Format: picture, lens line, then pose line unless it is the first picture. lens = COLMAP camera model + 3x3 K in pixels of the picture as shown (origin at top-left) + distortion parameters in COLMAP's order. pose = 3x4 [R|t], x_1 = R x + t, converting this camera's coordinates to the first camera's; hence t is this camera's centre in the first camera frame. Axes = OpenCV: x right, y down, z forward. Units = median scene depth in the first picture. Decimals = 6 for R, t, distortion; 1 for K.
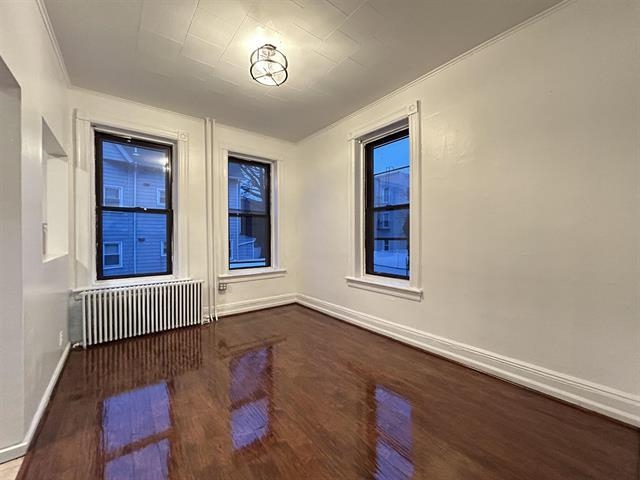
lens RADIAL K [[260.8, 0, 320.5], [0, 260.8, 238.7], [0, 0, 1]] dist [0.000130, 0.000563]
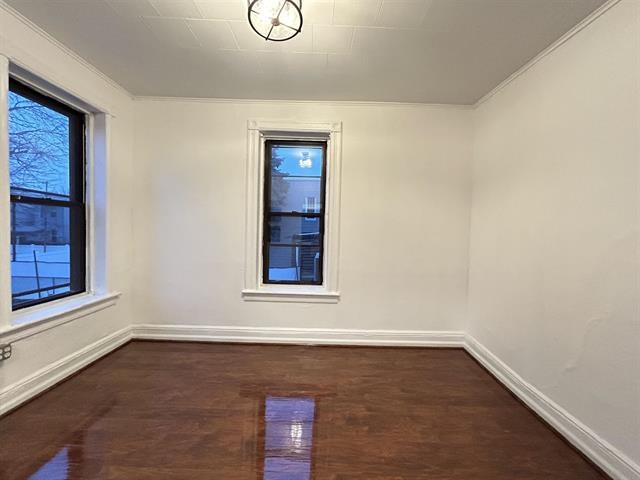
lens RADIAL K [[260.8, 0, 320.5], [0, 260.8, 238.7], [0, 0, 1]] dist [0.000130, 0.000563]
pose [[0.613362, -0.004631, 0.789789, -0.427389], [-0.021165, 0.999527, 0.022298, -0.047000], [-0.789518, -0.030392, 0.612974, 0.298817]]
